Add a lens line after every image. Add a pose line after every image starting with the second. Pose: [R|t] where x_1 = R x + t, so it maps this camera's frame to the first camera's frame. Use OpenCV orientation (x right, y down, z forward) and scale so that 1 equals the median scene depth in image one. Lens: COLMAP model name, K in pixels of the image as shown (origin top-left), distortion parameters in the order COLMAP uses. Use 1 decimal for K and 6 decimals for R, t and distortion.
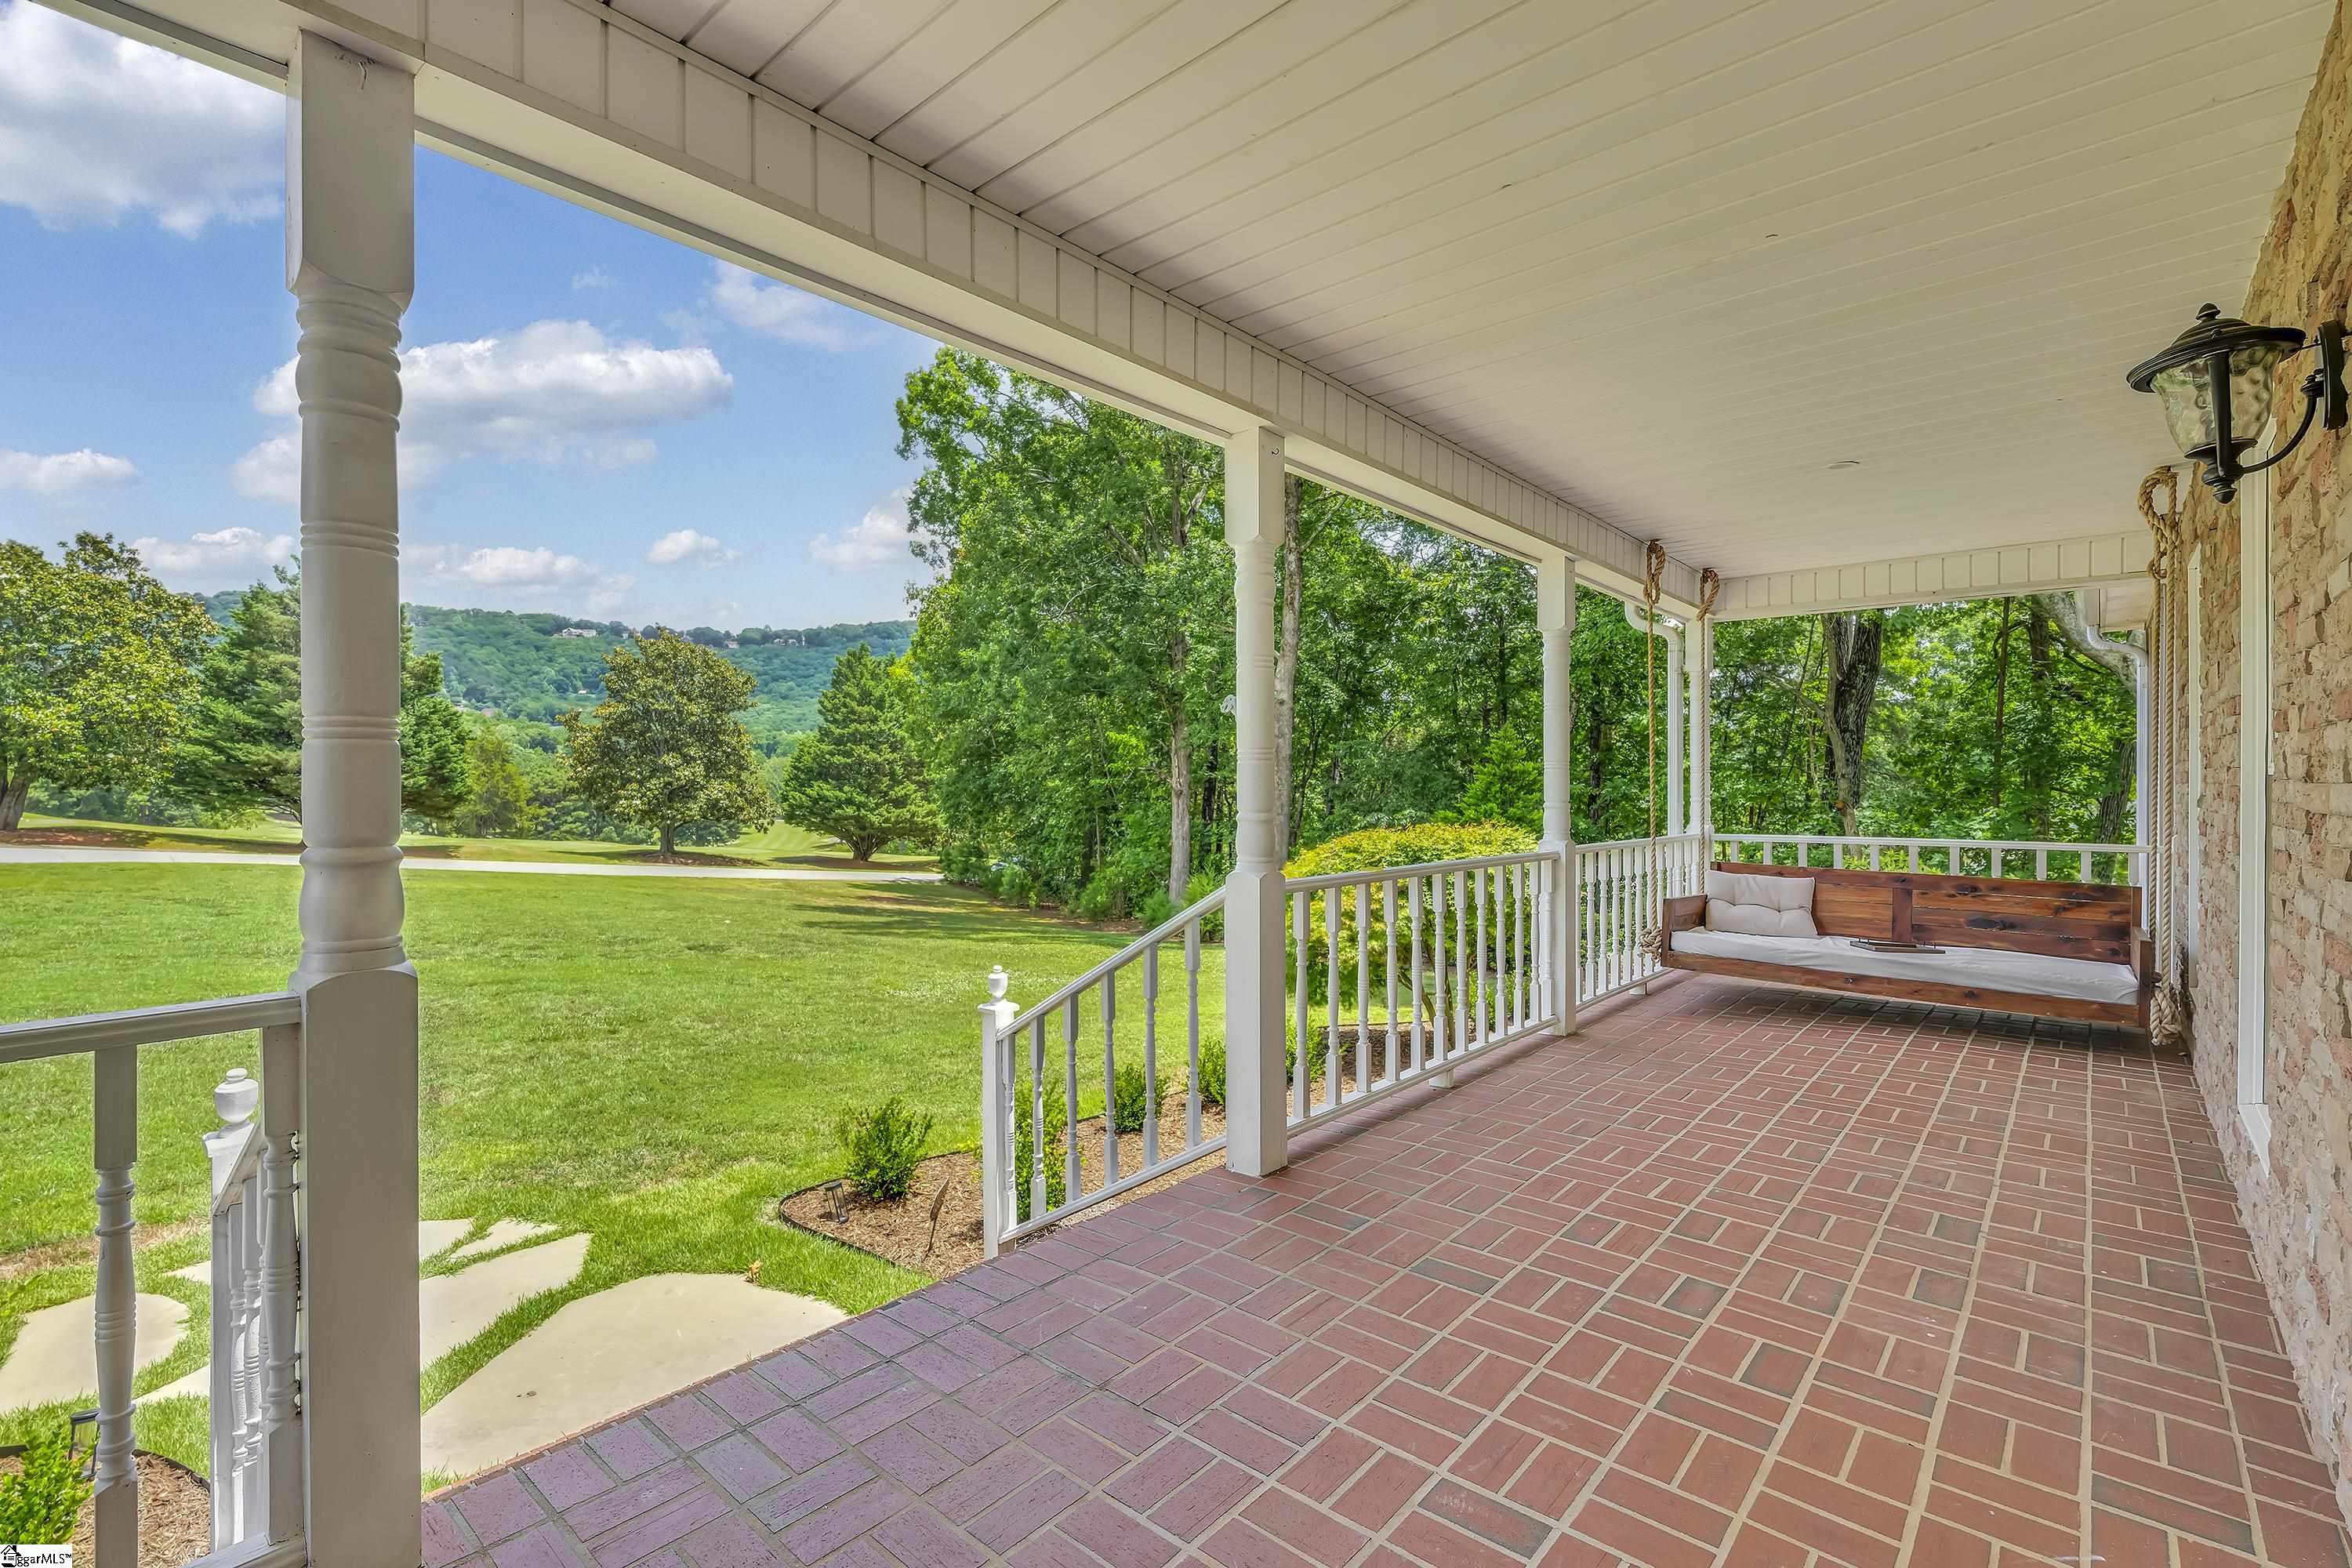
lens RADIAL K [[1087.2, 0, 1165.6], [0, 1087.2, 761.4], [0, 0, 1]] dist [-0.001802, -0.000086]
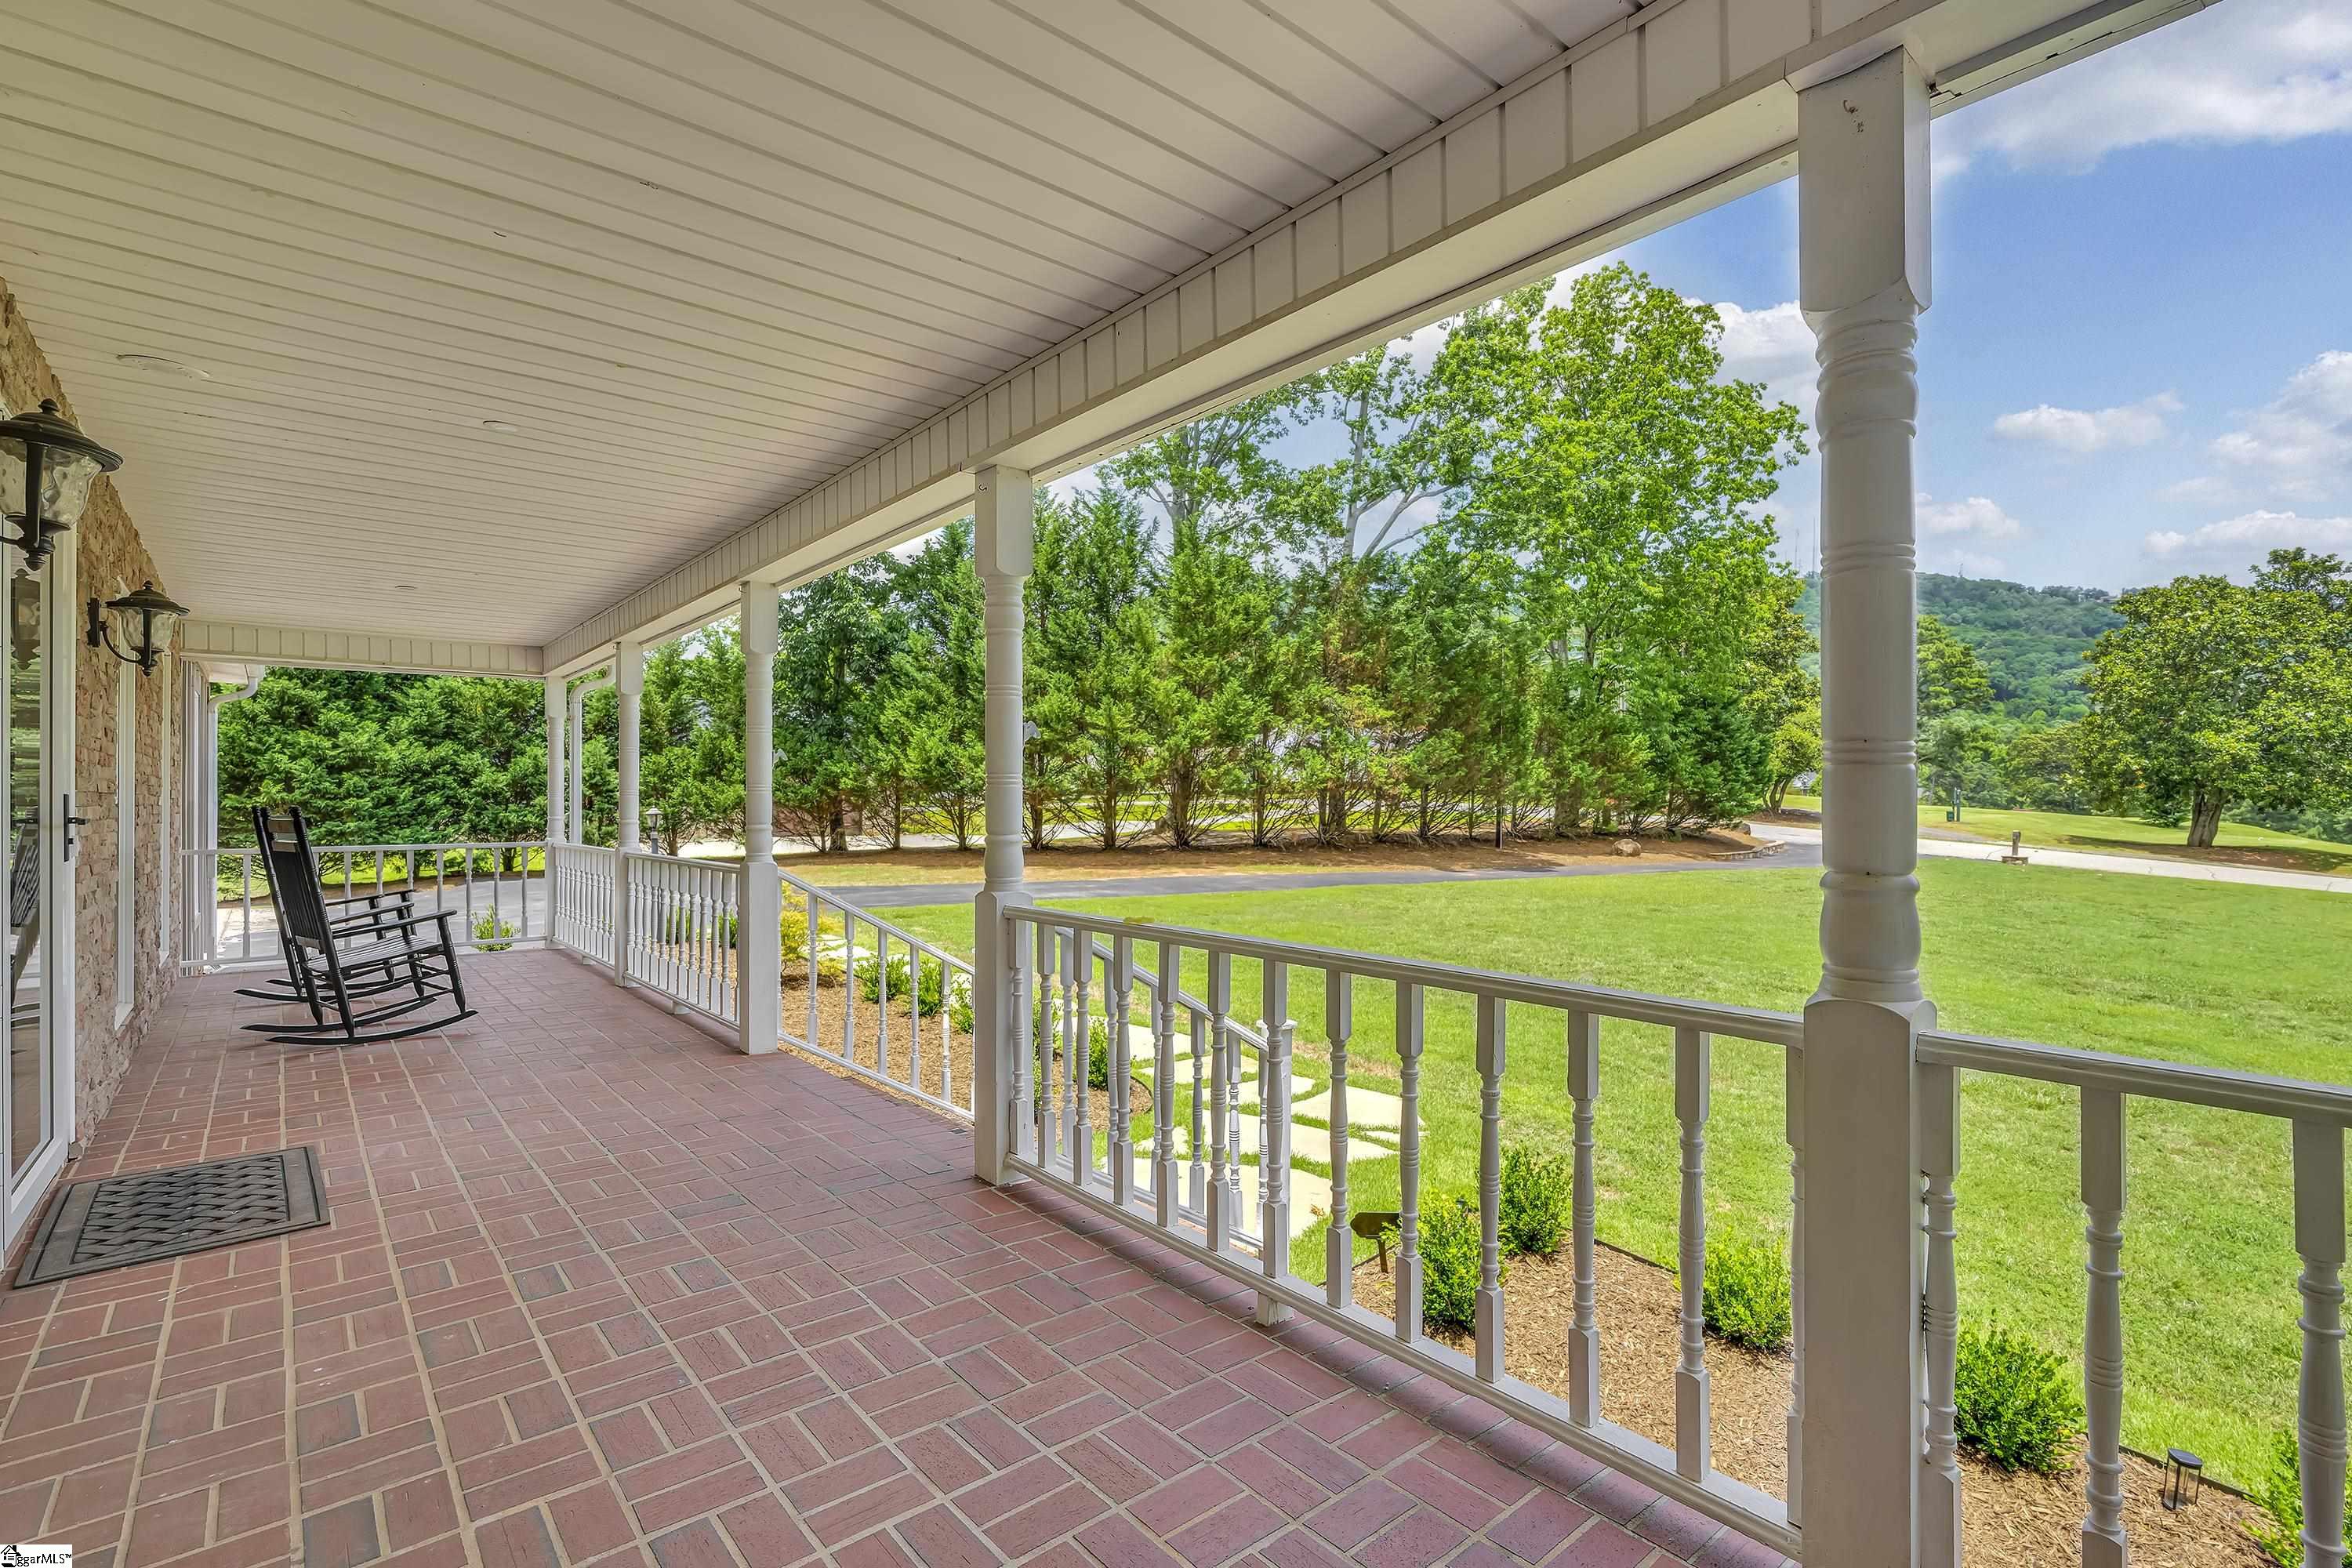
lens RADIAL K [[1067.7, 0, 1174.9], [0, 1067.7, 793.4], [0, 0, 1]] dist [-0.001208, 0.000121]
pose [[-0.146553, 0.001141, -0.989202, 0.107742], [0.008340, 0.999965, -0.000082, 0.001370], [0.989168, -0.008262, -0.146557, 0.133466]]
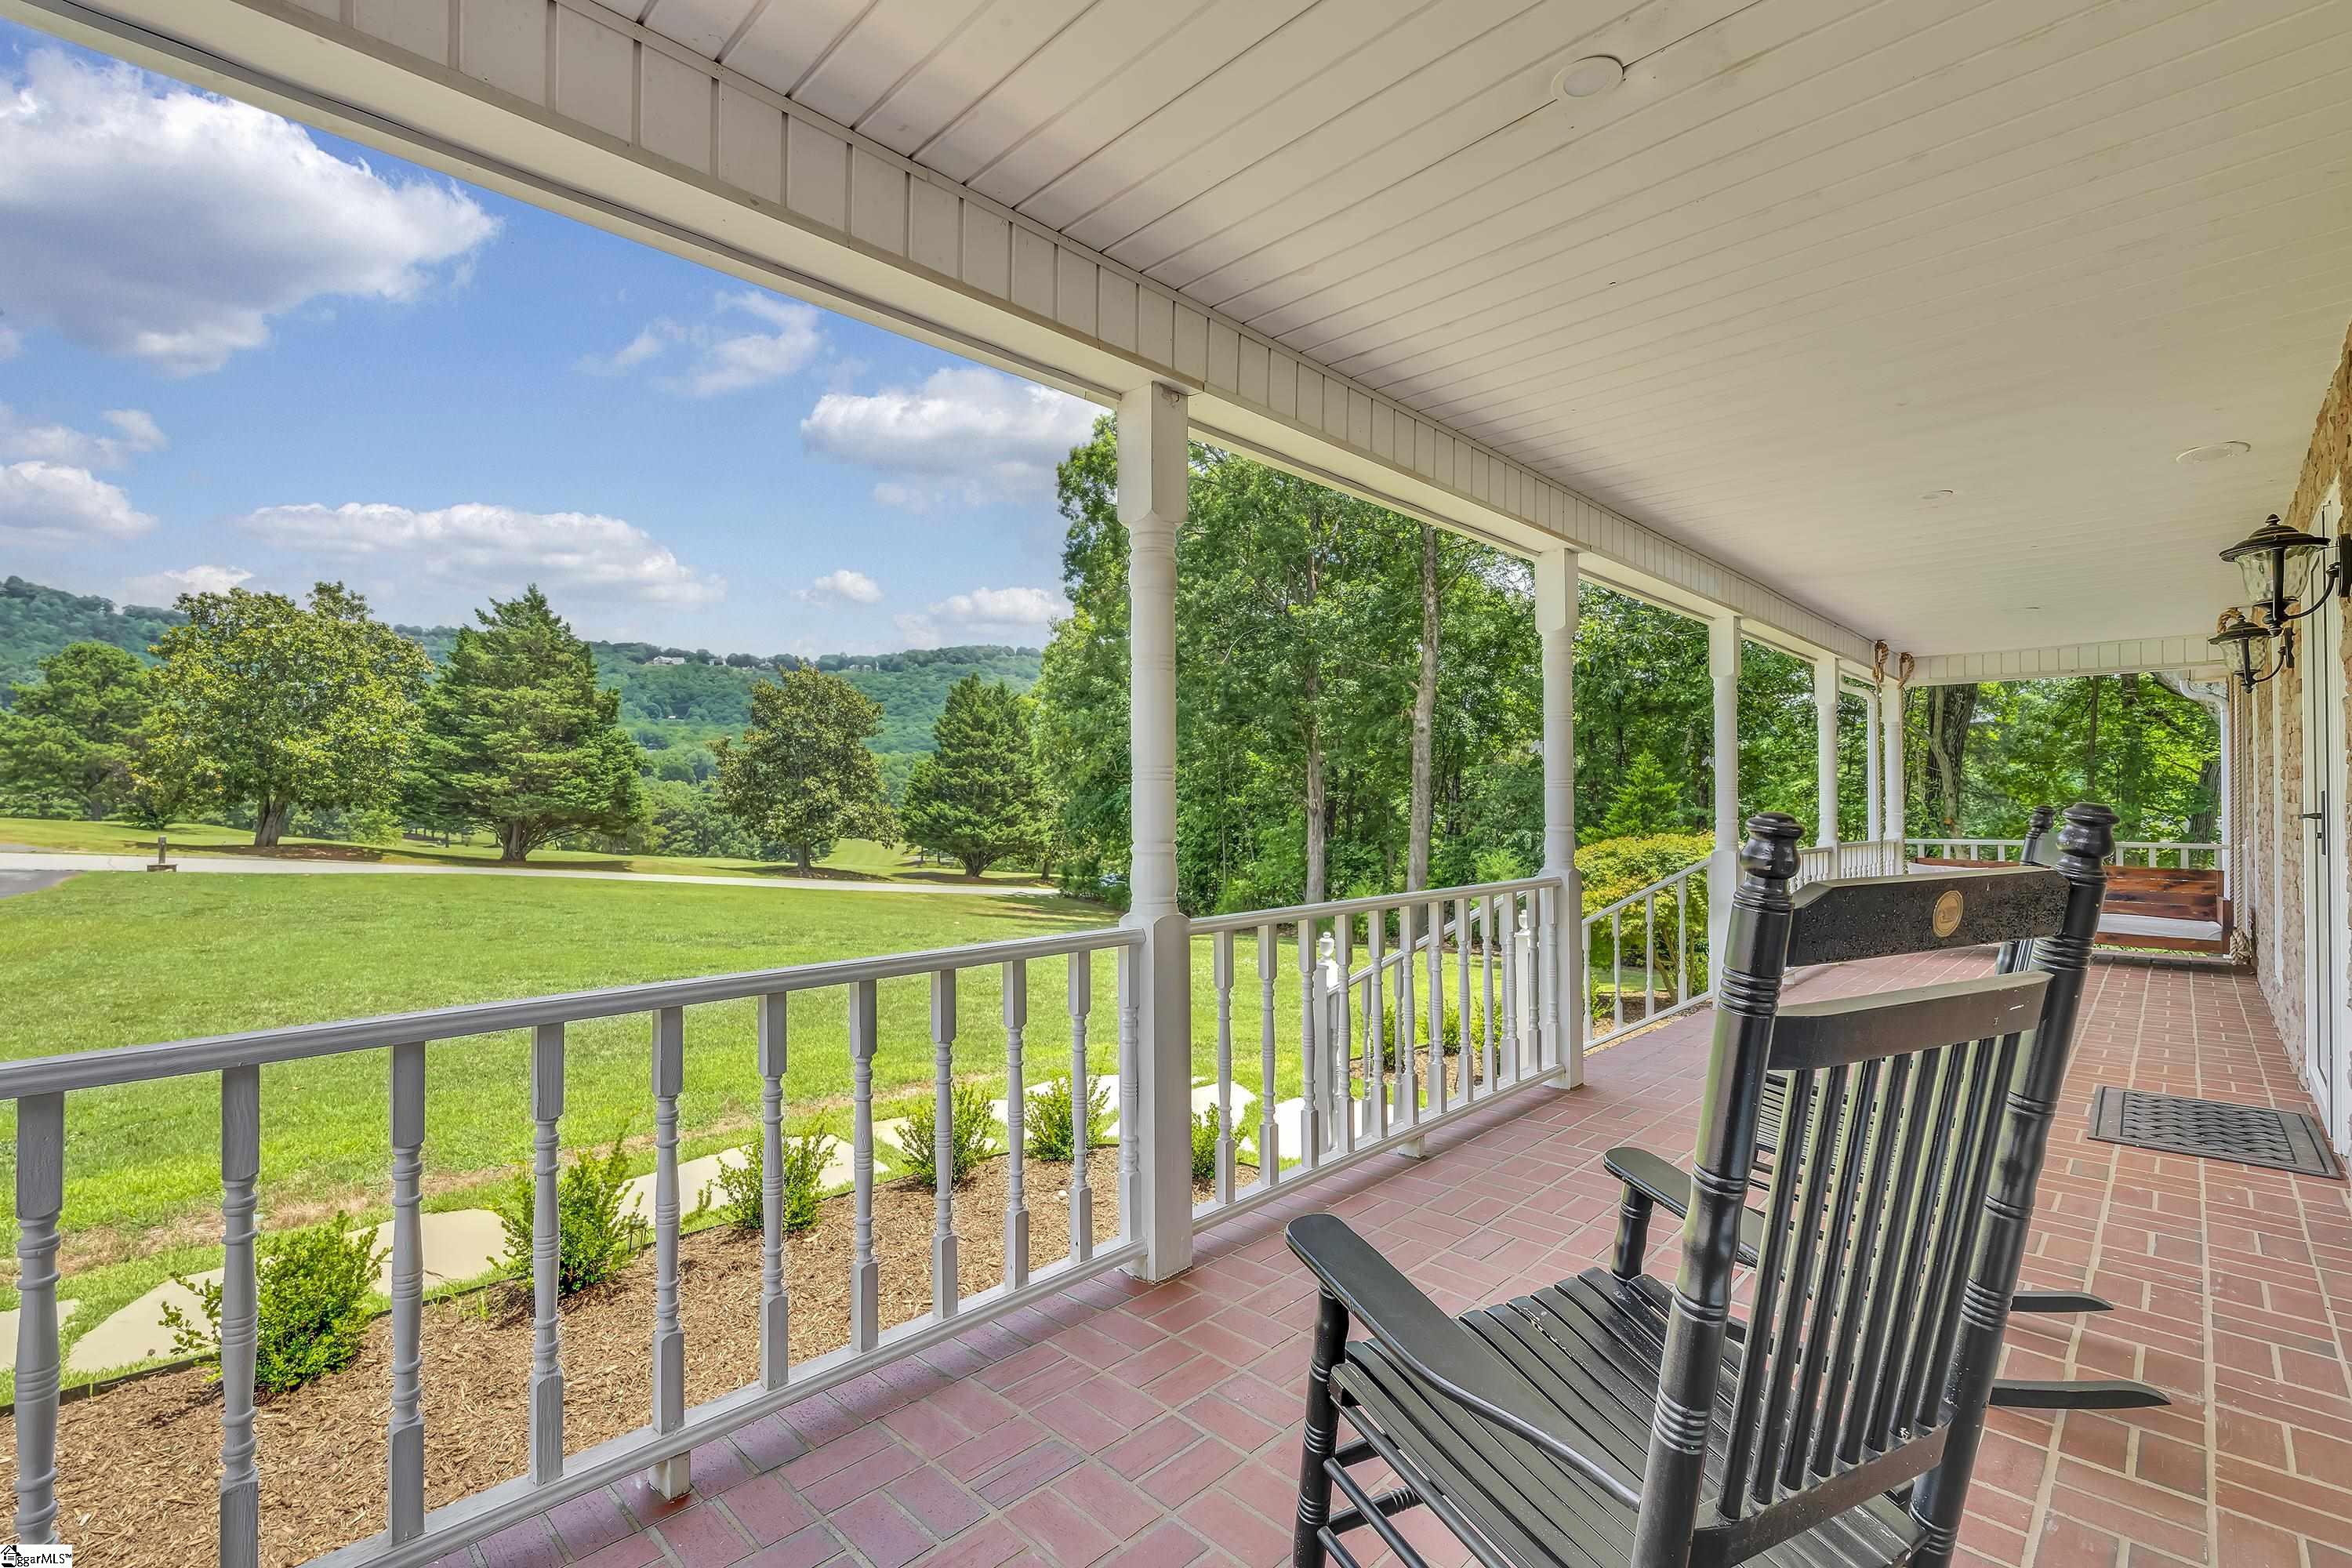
lens RADIAL K [[1067.7, 0, 1174.9], [0, 1067.7, 793.4], [0, 0, 1]] dist [-0.001208, 0.000121]
pose [[0.998841, -0.002556, -0.048059, -0.057612], [0.003079, 0.999937, 0.010807, -0.001490], [0.048029, -0.010942, 0.998786, -0.065018]]
